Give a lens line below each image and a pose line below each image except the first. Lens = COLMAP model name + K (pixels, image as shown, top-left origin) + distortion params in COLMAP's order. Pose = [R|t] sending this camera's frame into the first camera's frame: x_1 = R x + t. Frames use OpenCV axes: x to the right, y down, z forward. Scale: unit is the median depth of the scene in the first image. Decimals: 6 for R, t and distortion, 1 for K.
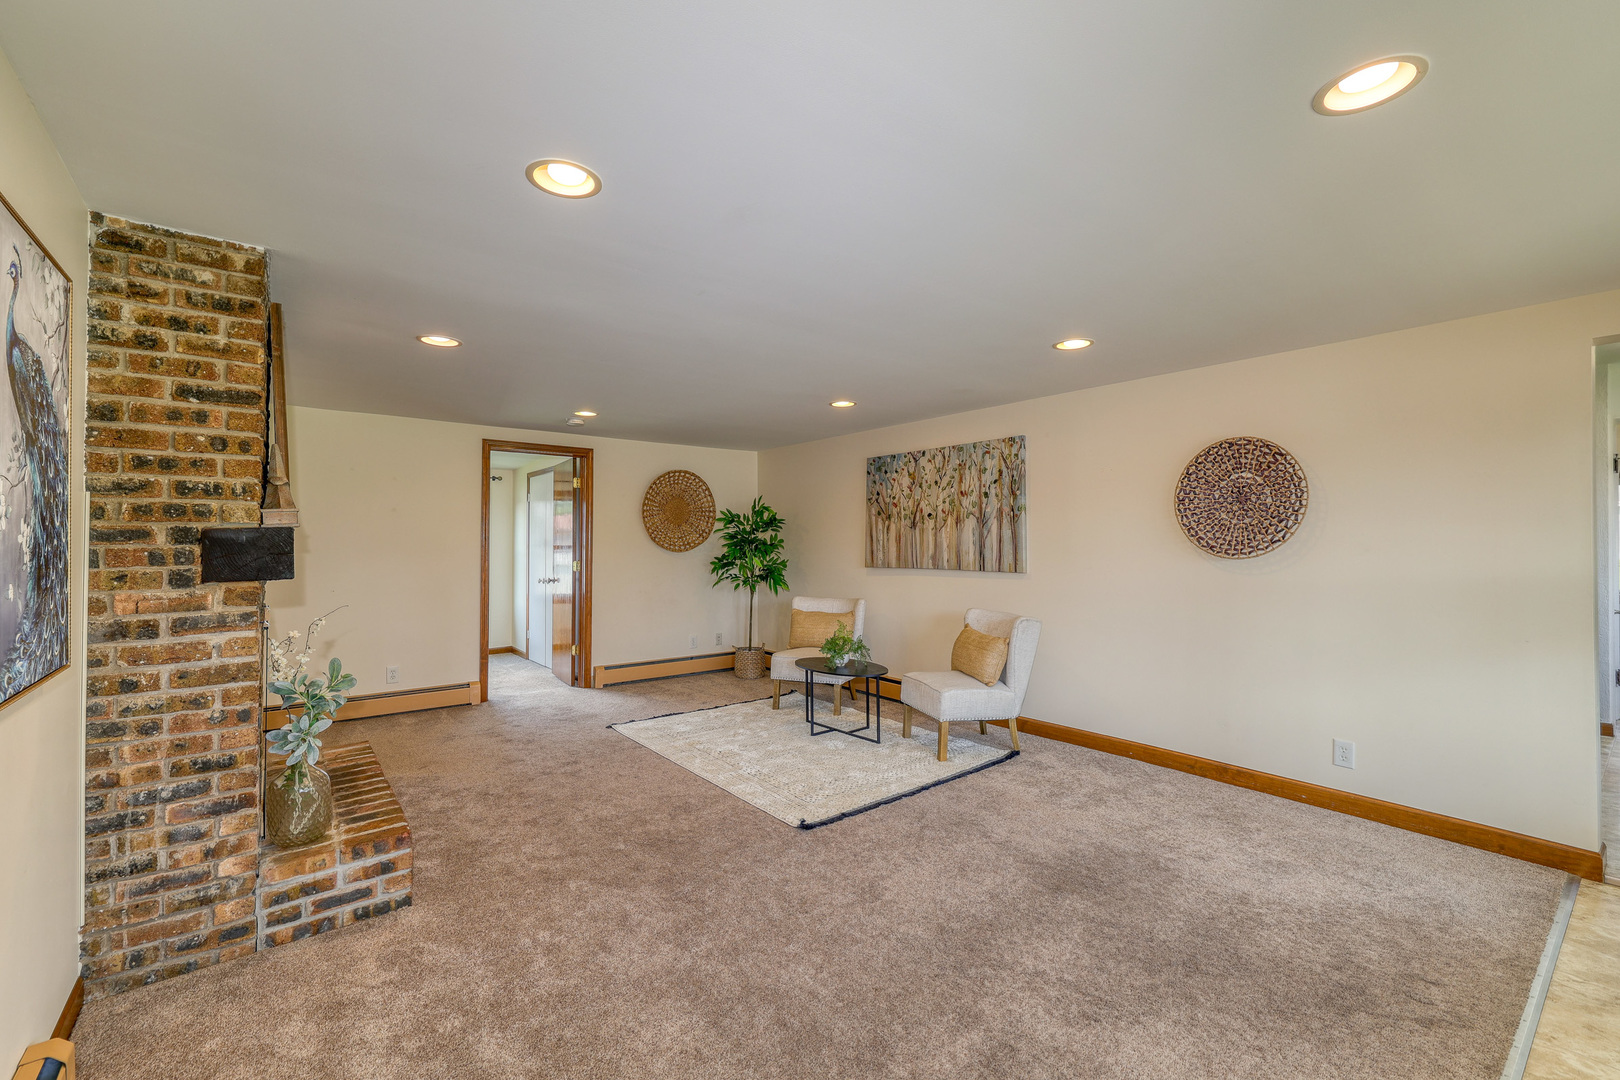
lens RADIAL K [[661.1, 0, 811.8], [0, 661.1, 539.0], [0, 0, 1]] dist [0.000596, 0.000046]
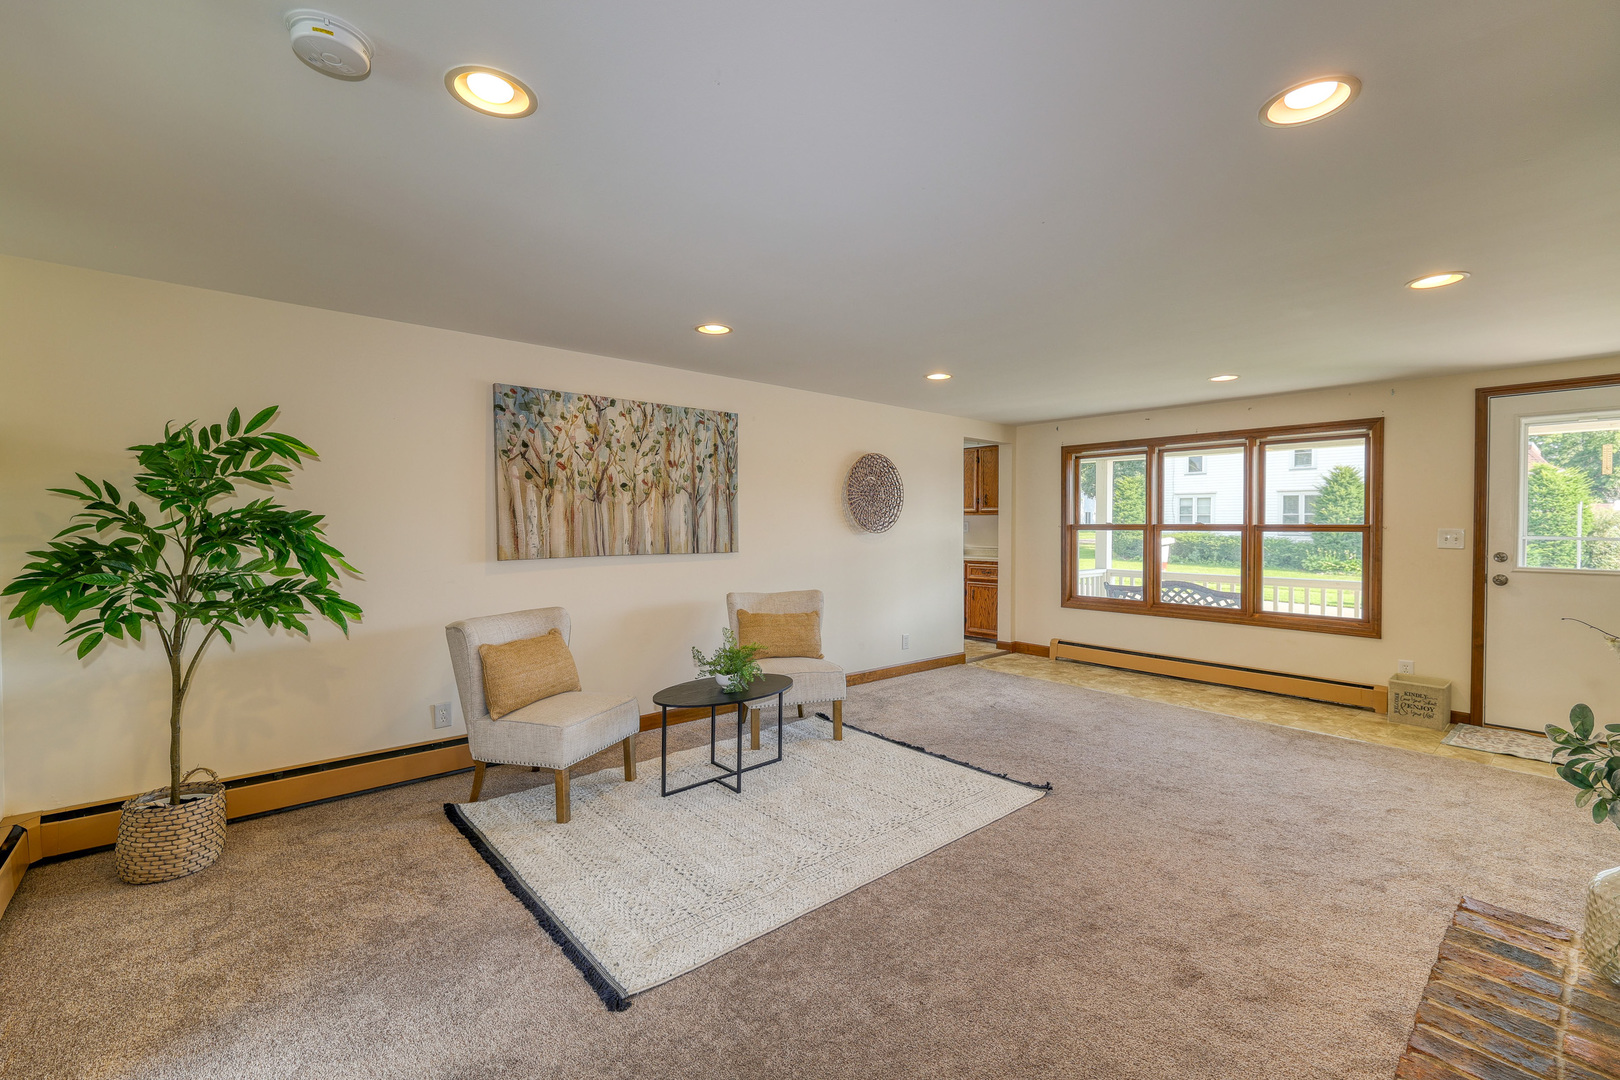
lens RADIAL K [[684.3, 0, 801.3], [0, 684.3, 535.4], [0, 0, 1]] dist [0.001332, 0.000209]
pose [[-0.033446, -0.019895, 0.999242, -0.657504], [-0.009213, 0.999766, 0.019597, 0.004453], [-0.999398, -0.008550, -0.033622, 0.861834]]
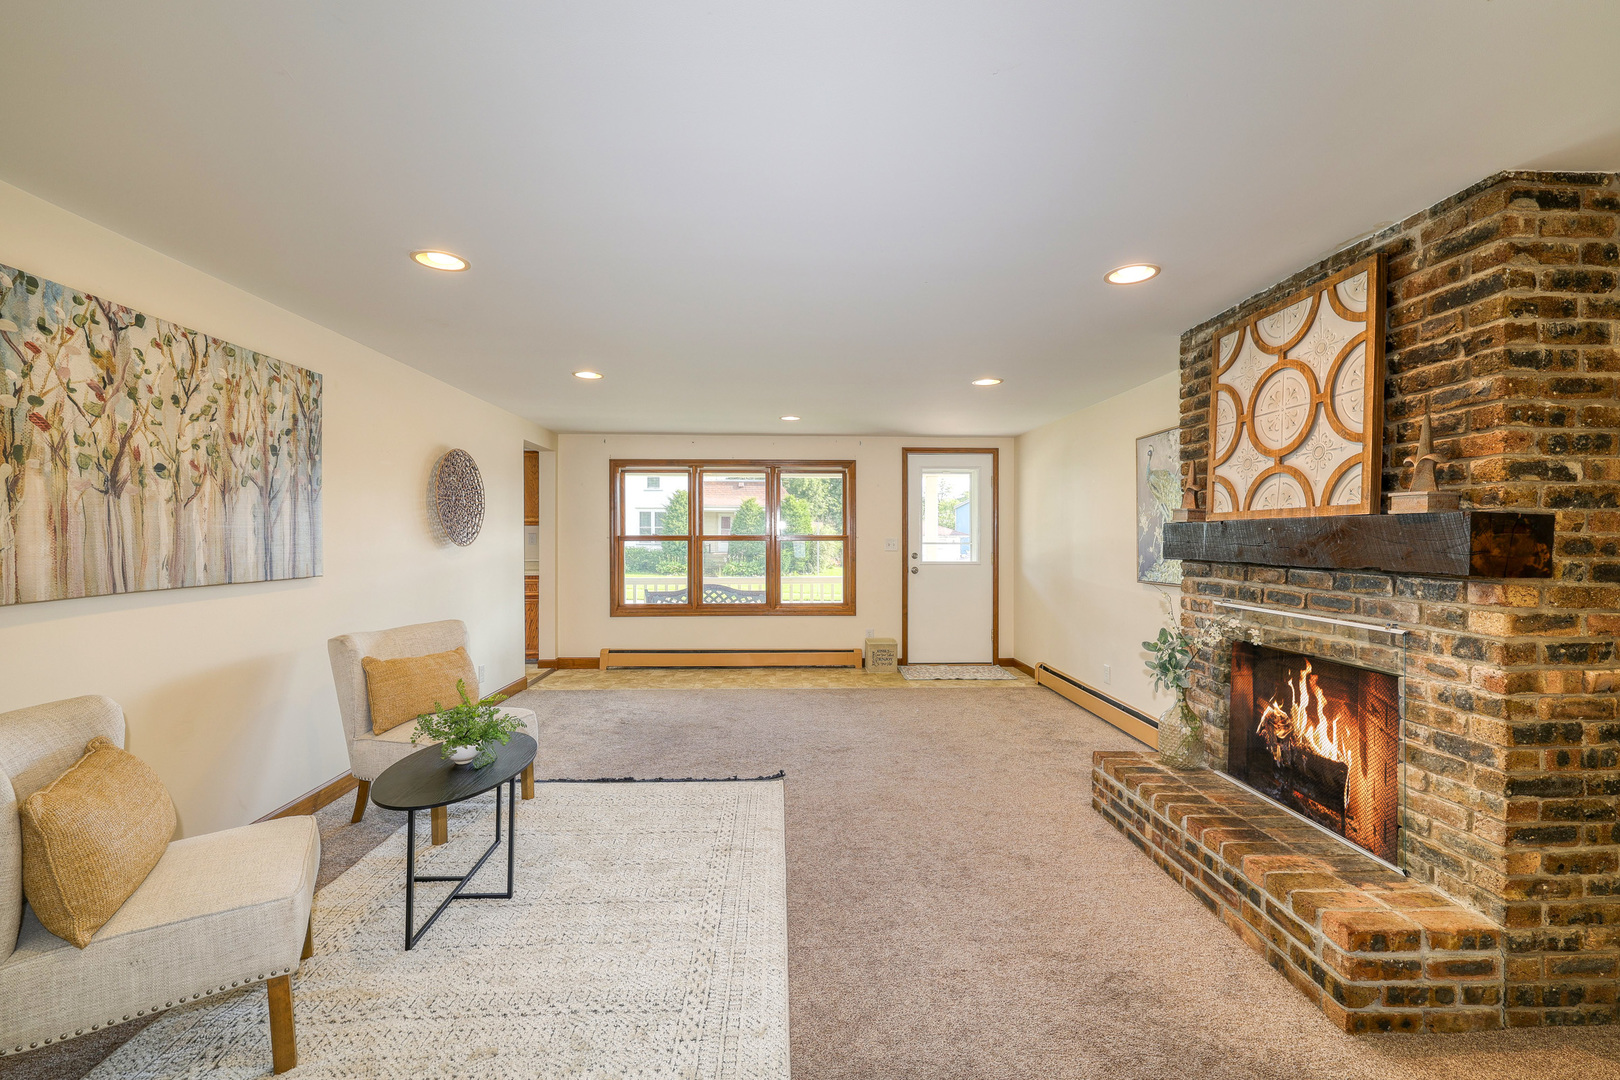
lens RADIAL K [[684.3, 0, 801.3], [0, 684.3, 535.4], [0, 0, 1]] dist [0.001332, 0.000209]
pose [[-0.801792, -0.002097, 0.597599, -0.460380], [-0.006292, 0.999968, -0.004934, 0.008494], [-0.597570, -0.007716, -0.801780, 1.167053]]
